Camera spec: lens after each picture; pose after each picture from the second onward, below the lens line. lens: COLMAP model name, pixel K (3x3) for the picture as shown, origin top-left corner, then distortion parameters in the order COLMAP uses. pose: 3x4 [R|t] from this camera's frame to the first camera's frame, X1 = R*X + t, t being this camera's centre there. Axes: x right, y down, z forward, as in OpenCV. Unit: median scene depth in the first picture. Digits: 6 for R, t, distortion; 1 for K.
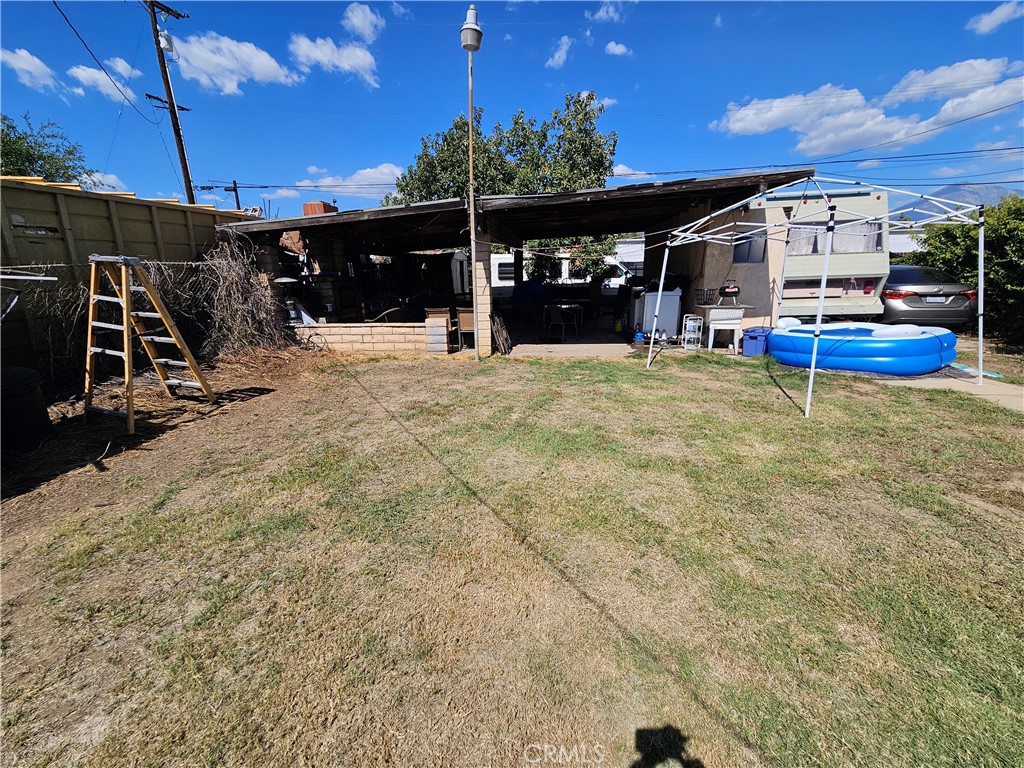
lens RADIAL K [[416.7, 0, 512.3], [0, 416.7, 385.3], [0, 0, 1]] dist [-0.003898, -0.000453]
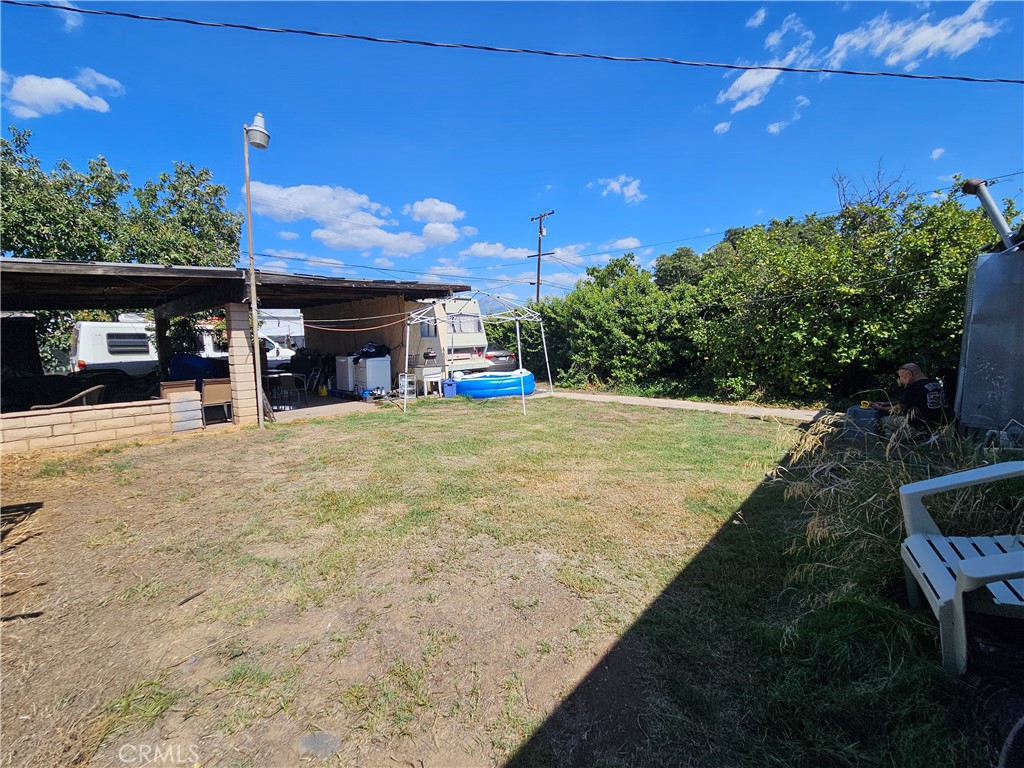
lens RADIAL K [[416.7, 0, 508.5], [0, 416.7, 384.7], [0, 0, 1]] dist [-0.003898, -0.000453]
pose [[0.560402, -0.072601, 0.825033, -0.509616], [0.218853, 0.973724, -0.062970, 0.025375], [-0.798782, 0.215849, 0.561566, -0.021957]]
